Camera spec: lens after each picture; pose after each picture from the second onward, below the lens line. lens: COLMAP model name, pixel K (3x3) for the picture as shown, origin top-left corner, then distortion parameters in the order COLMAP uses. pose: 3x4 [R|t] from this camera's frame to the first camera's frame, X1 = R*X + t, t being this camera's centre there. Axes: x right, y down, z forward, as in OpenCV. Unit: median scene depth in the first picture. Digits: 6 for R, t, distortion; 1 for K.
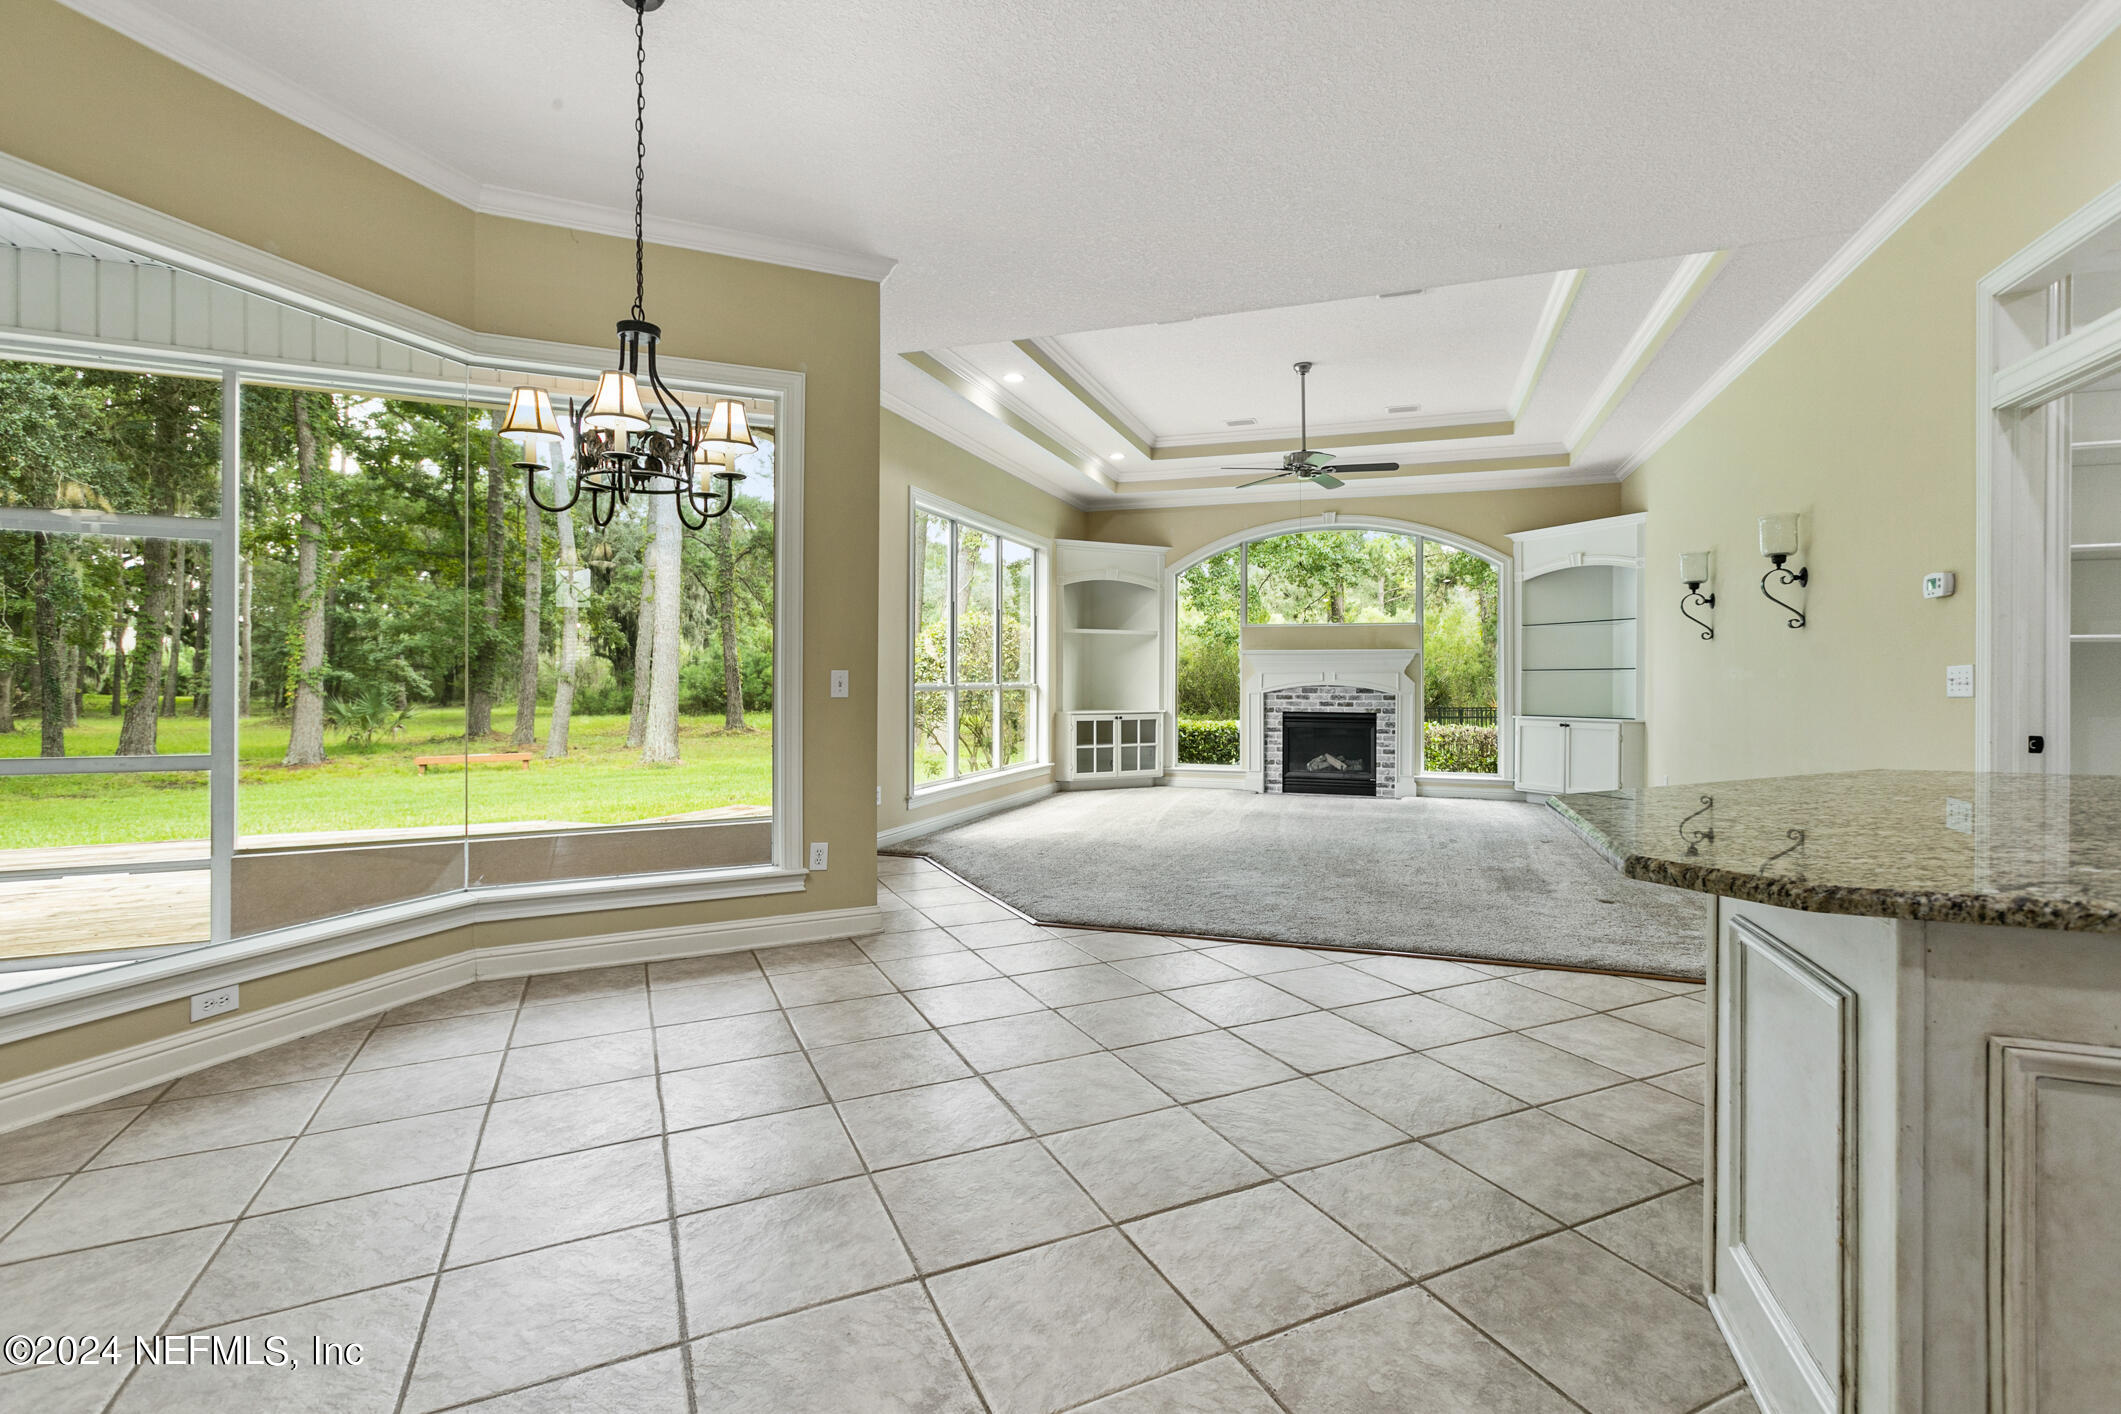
lens RADIAL K [[948.9, 0, 1069.0], [0, 948.9, 679.8], [0, 0, 1]] dist [0.002296, 0.000562]
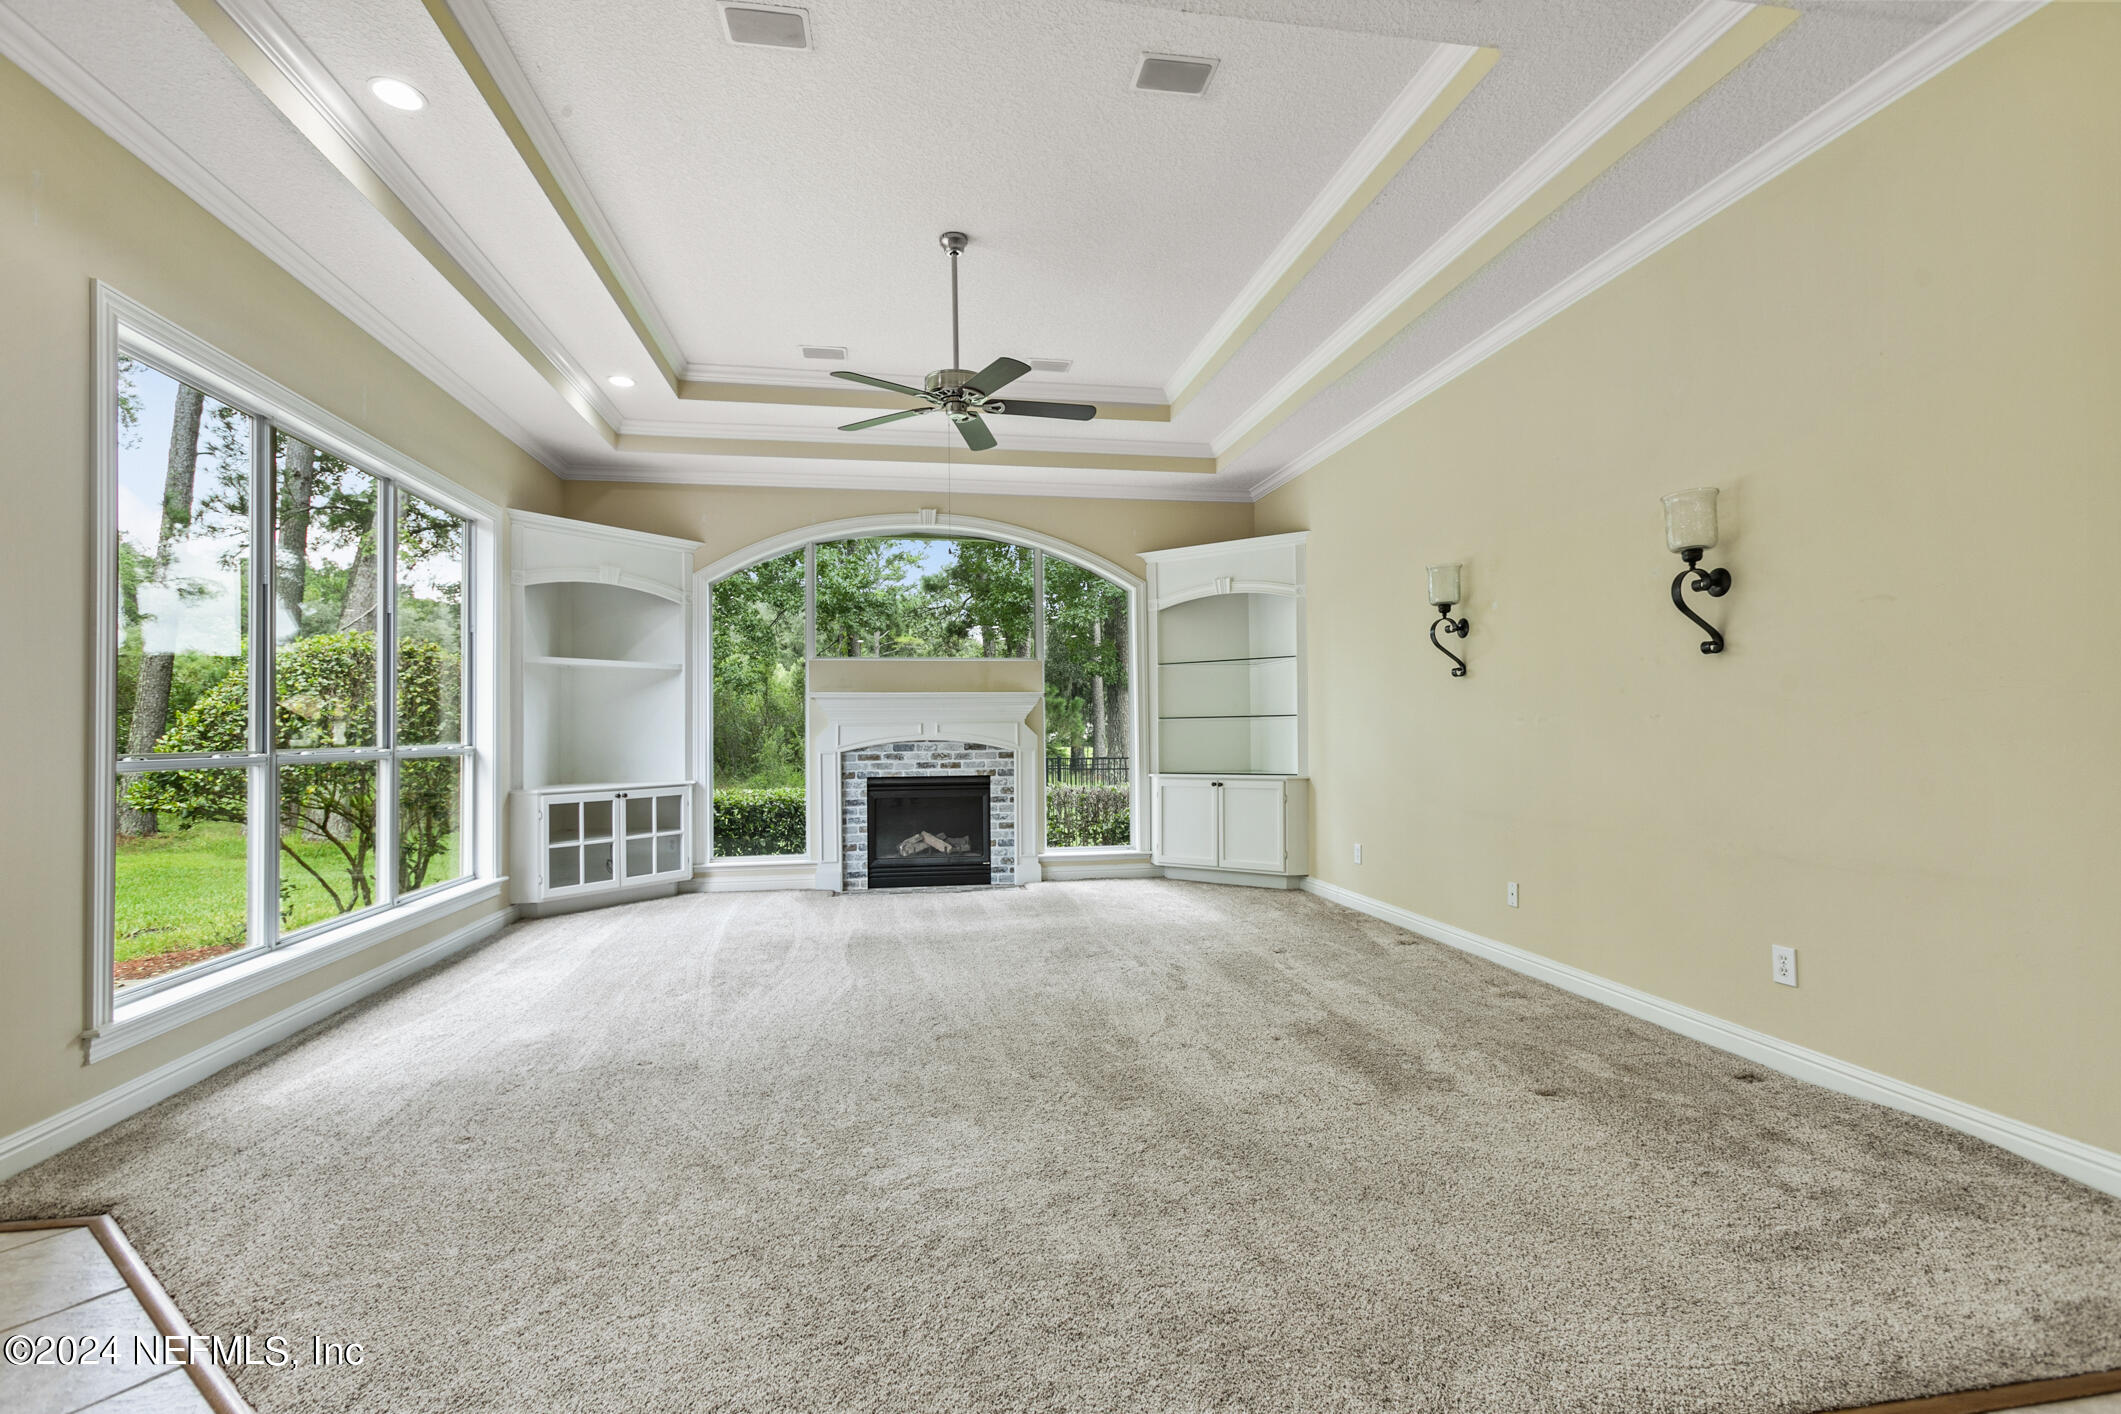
lens RADIAL K [[966.7, 0, 1055.7], [0, 966.7, 711.8], [0, 0, 1]] dist [-0.001483, 0.000039]
pose [[0.879339, -0.002899, 0.476187, -0.001300], [0.012421, 0.999781, -0.016850, -0.002637], [-0.476034, 0.020732, 0.879182, 0.282228]]
